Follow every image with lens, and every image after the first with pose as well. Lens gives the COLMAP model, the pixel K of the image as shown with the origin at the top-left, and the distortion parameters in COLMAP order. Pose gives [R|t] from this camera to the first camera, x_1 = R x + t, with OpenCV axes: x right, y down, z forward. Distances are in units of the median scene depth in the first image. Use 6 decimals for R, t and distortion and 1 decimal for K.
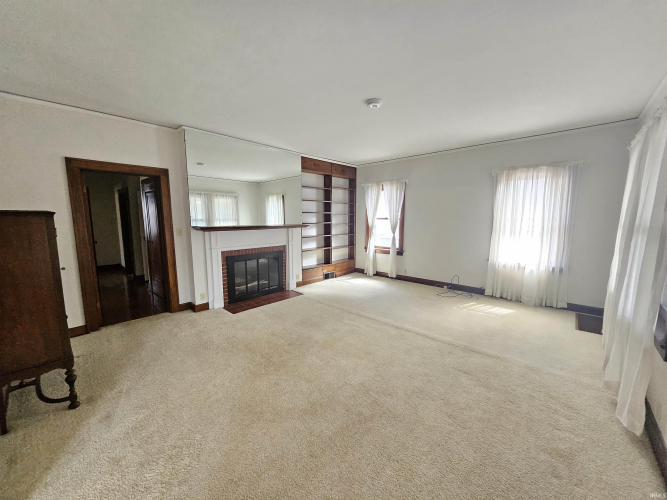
lens RADIAL K [[261.3, 0, 334.0], [0, 261.3, 250.5], [0, 0, 1]] dist [0.000059, -0.000044]
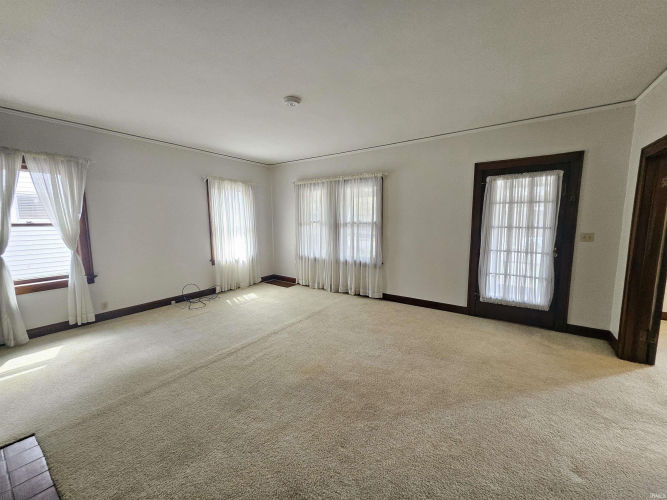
lens RADIAL K [[261.3, 0, 334.0], [0, 261.3, 250.5], [0, 0, 1]] dist [0.000059, -0.000044]
pose [[-0.135134, -0.114289, 0.984214, -0.589793], [0.129825, 0.982719, 0.131941, -0.090636], [-0.982285, 0.145605, -0.117961, 0.702887]]
